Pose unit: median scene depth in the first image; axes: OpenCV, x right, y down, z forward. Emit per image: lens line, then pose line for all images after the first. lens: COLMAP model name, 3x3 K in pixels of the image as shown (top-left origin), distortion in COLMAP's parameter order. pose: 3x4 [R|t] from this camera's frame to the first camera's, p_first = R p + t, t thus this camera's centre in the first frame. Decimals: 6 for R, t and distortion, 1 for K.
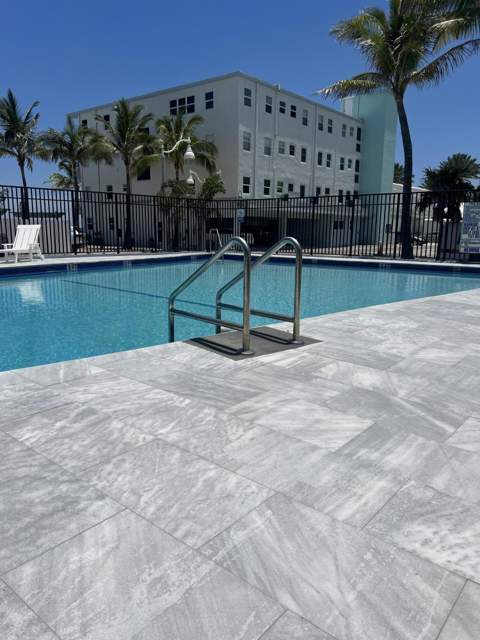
lens RADIAL K [[485.6, 0, 241.5], [0, 485.6, 315.0], [0, 0, 1]] dist [0.058130, -0.053671]
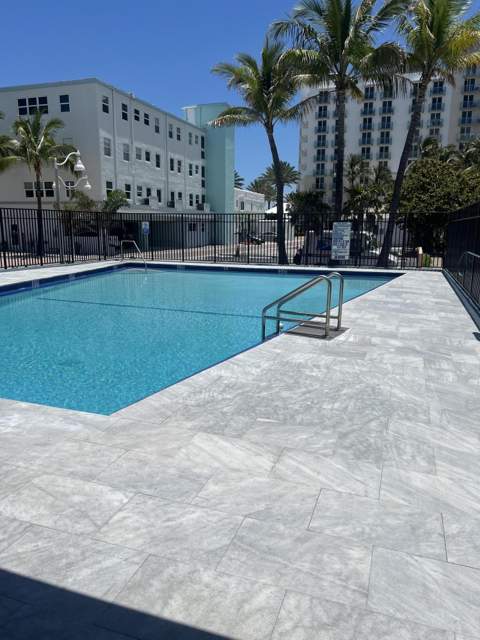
lens RADIAL K [[485.6, 0, 239.2], [0, 485.6, 323.7], [0, 0, 1]] dist [0.058130, -0.053671]
pose [[0.939460, -0.072002, 0.335008, -0.096974], [0.062601, 0.997284, 0.038792, -0.006921], [-0.336891, -0.015472, 0.941417, -0.067881]]
